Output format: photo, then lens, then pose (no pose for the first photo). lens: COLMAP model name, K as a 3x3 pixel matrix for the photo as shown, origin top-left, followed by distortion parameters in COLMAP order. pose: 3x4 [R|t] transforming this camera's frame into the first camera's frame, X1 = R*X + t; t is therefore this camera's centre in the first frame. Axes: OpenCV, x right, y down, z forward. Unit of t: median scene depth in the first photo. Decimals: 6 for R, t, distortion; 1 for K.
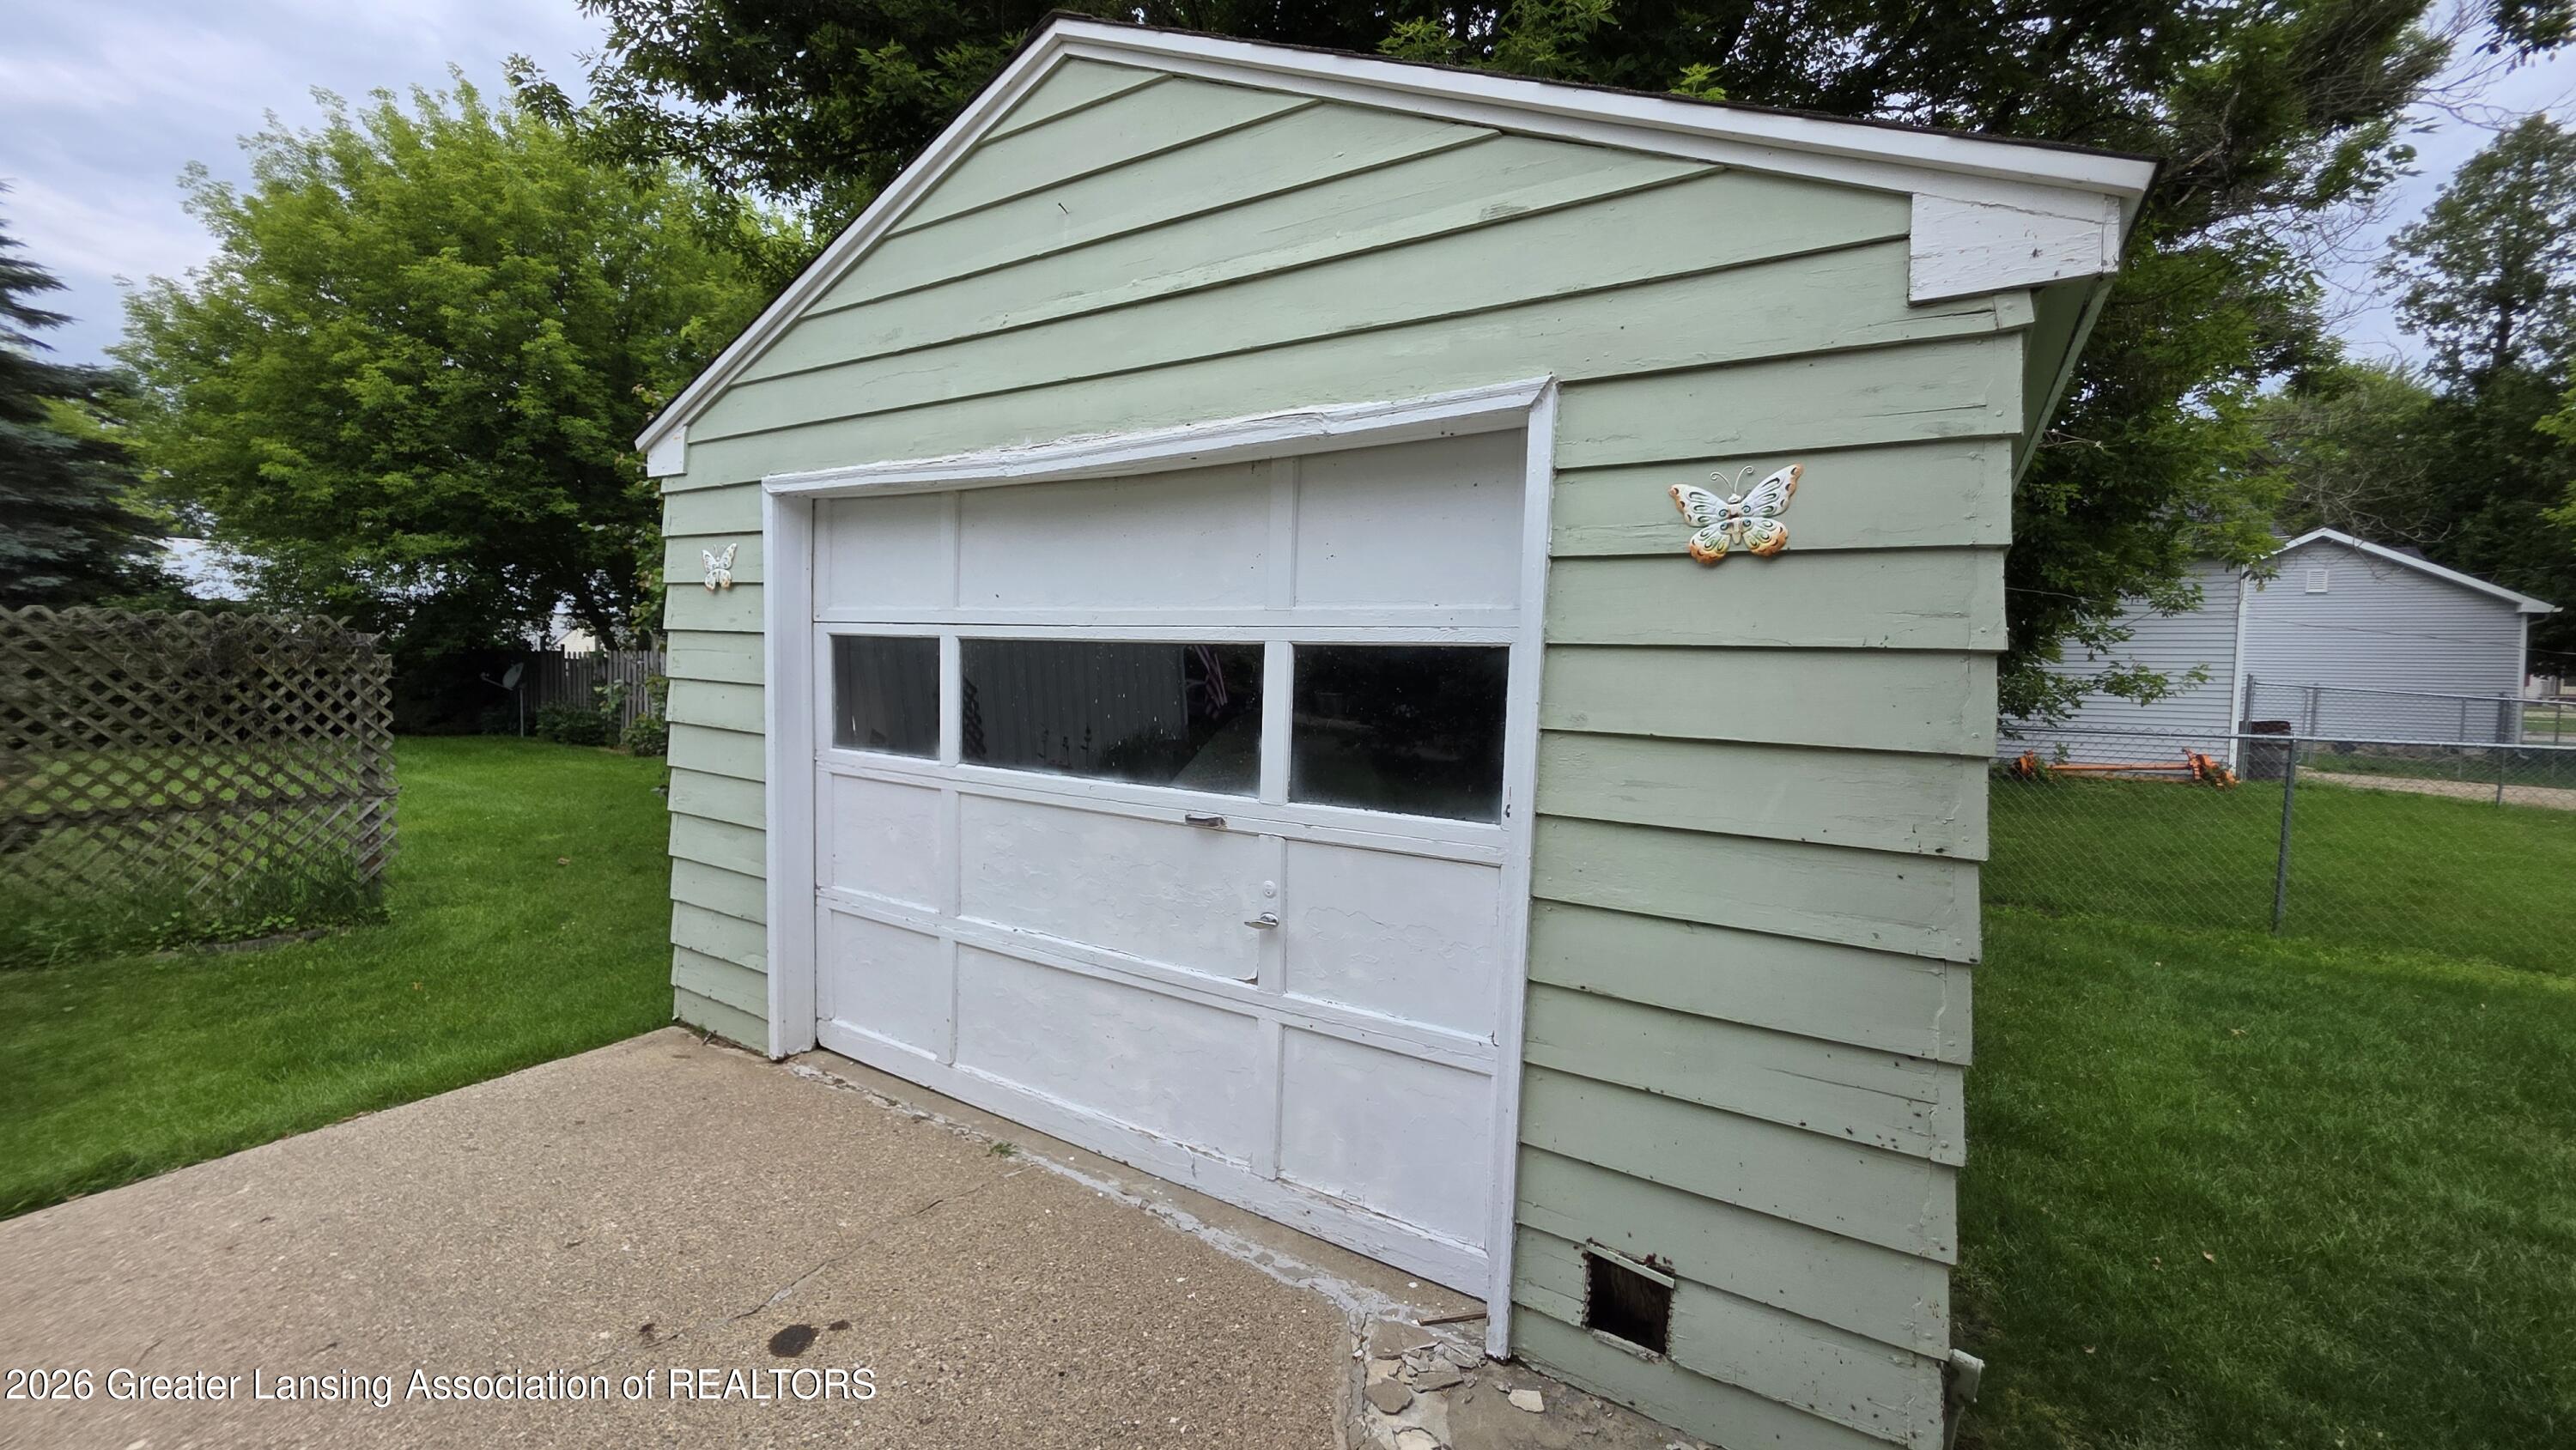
lens RADIAL K [[1036.6, 0, 1293.5], [0, 1036.6, 725.3], [0, 0, 1]] dist [-0.003442, 0.002120]
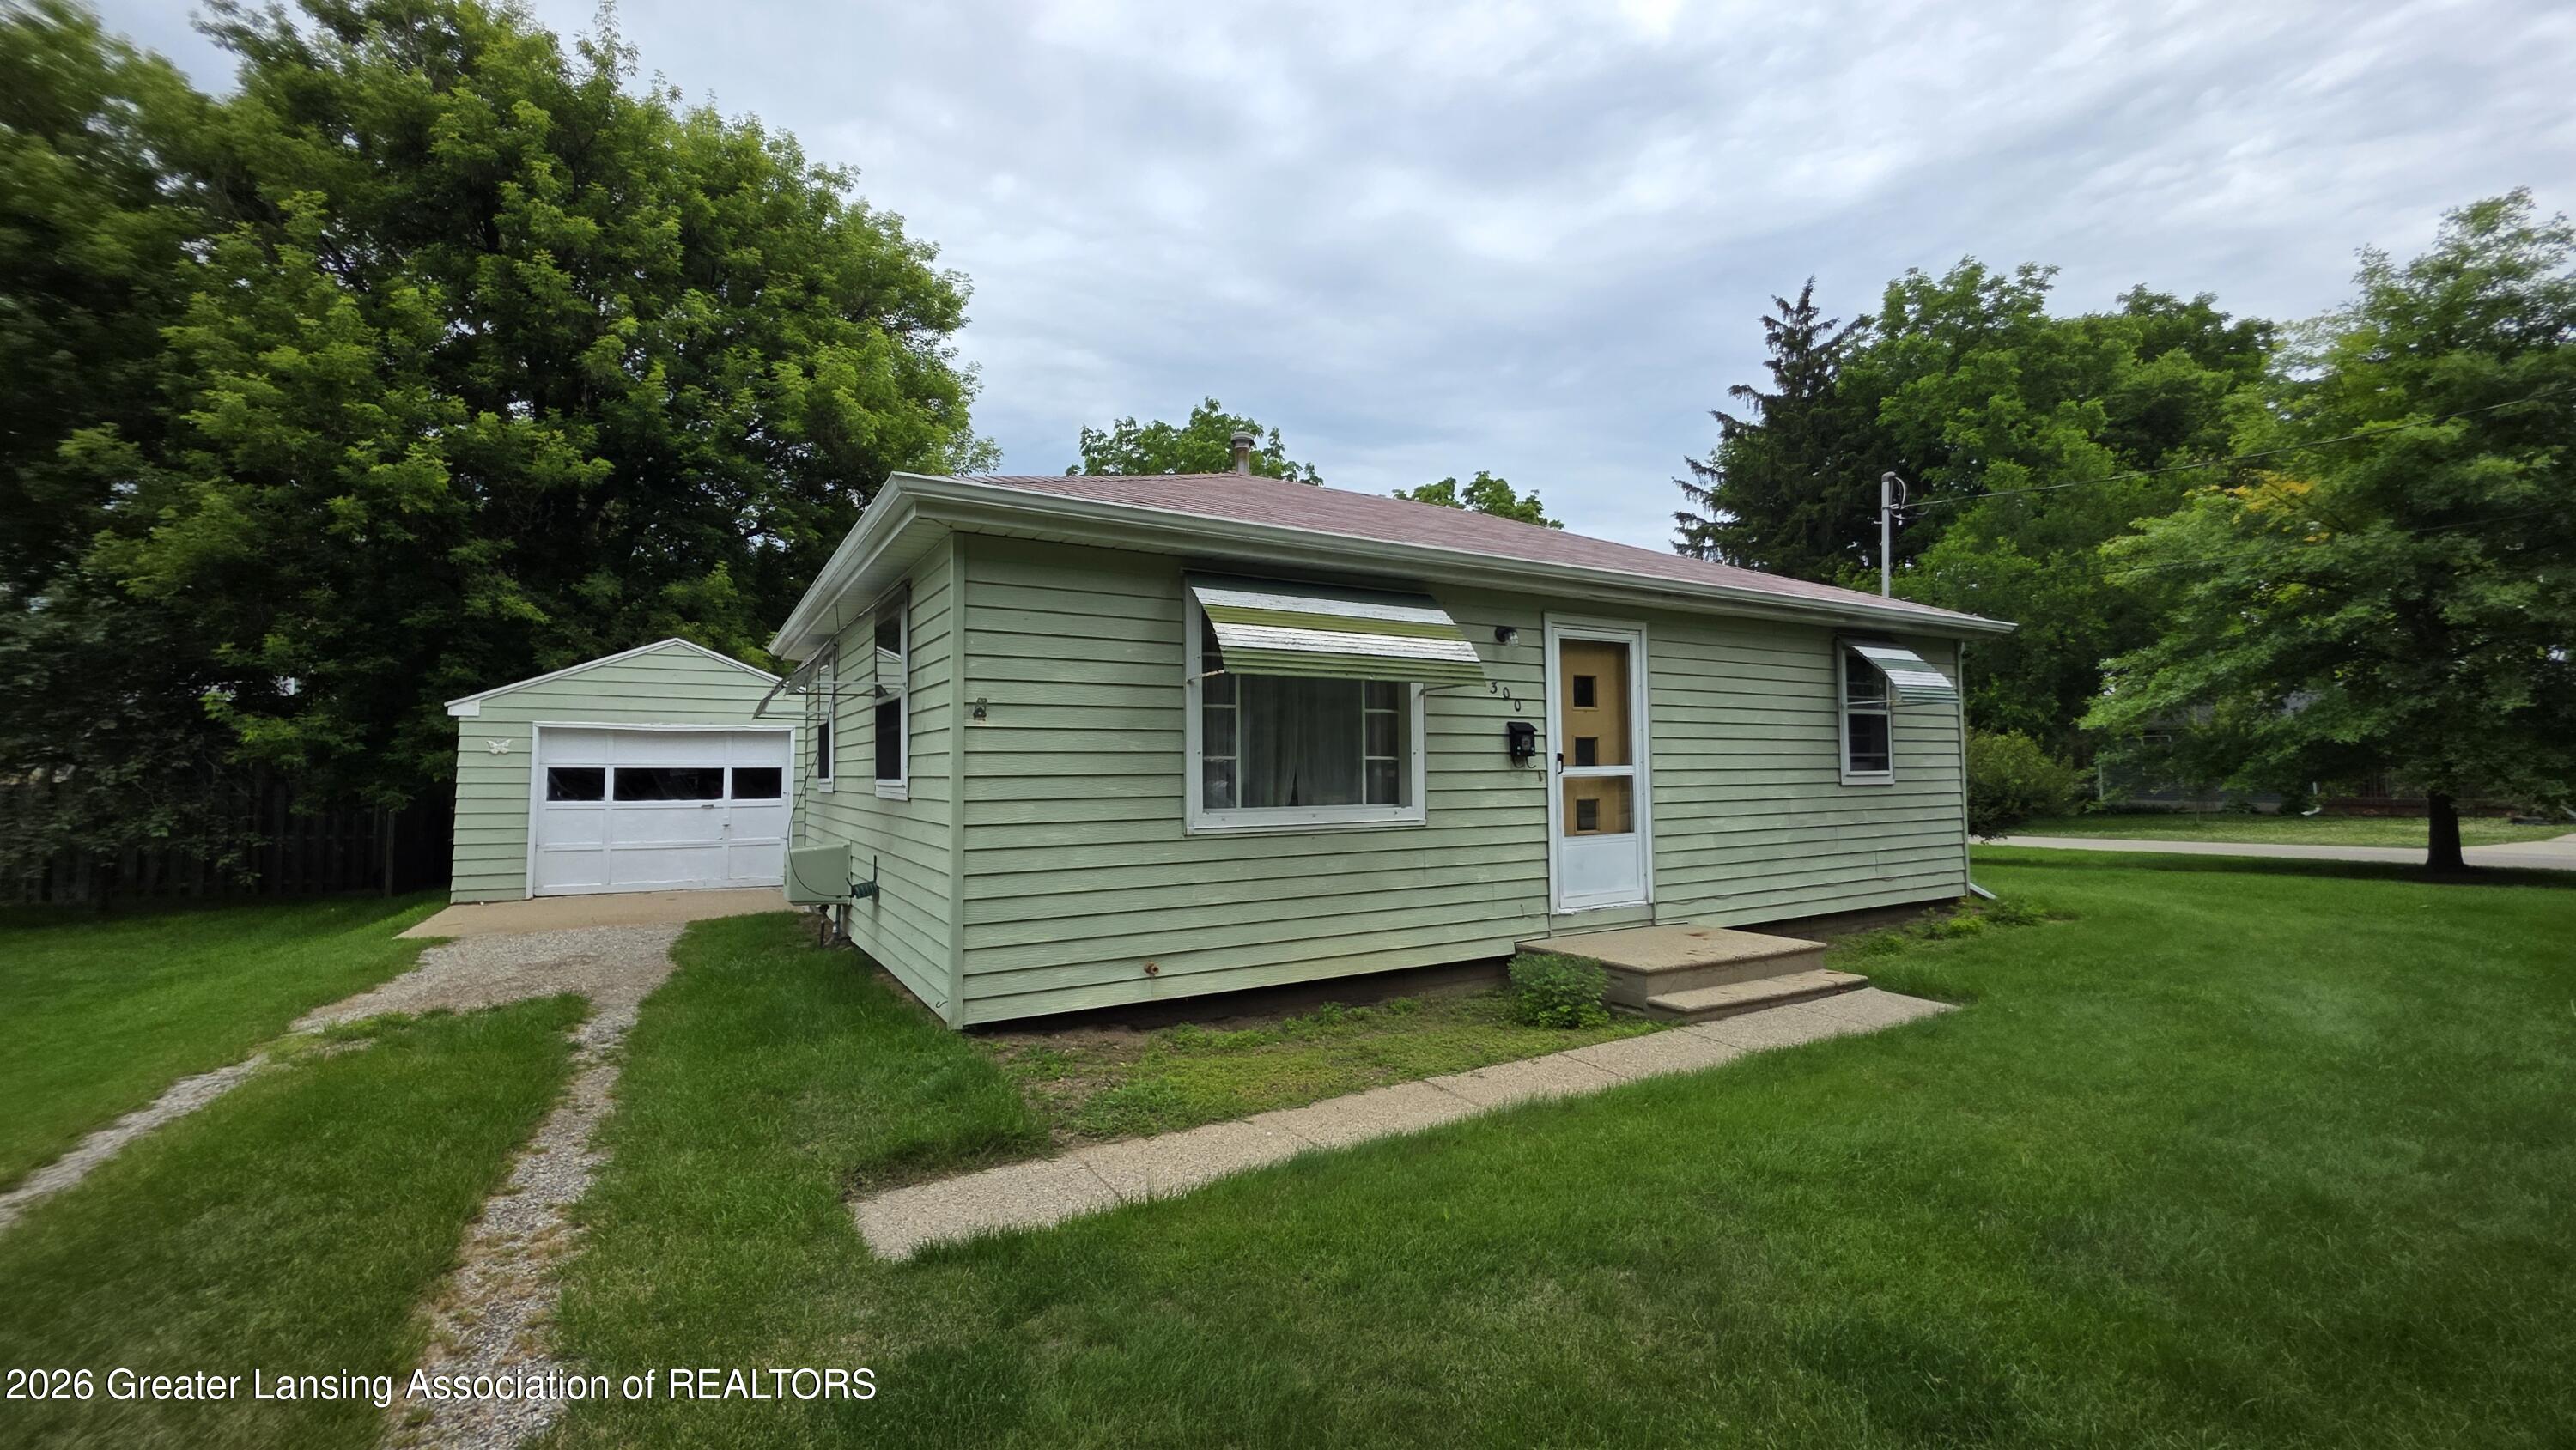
lens RADIAL K [[1036.6, 0, 1289.6], [0, 1036.6, 720.6], [0, 0, 1]] dist [-0.003442, 0.002120]
pose [[0.448713, 0.023764, 0.893360, -2.612091], [0.071425, 0.995495, -0.062356, 0.158259], [-0.890817, 0.091788, 0.444995, -2.924735]]
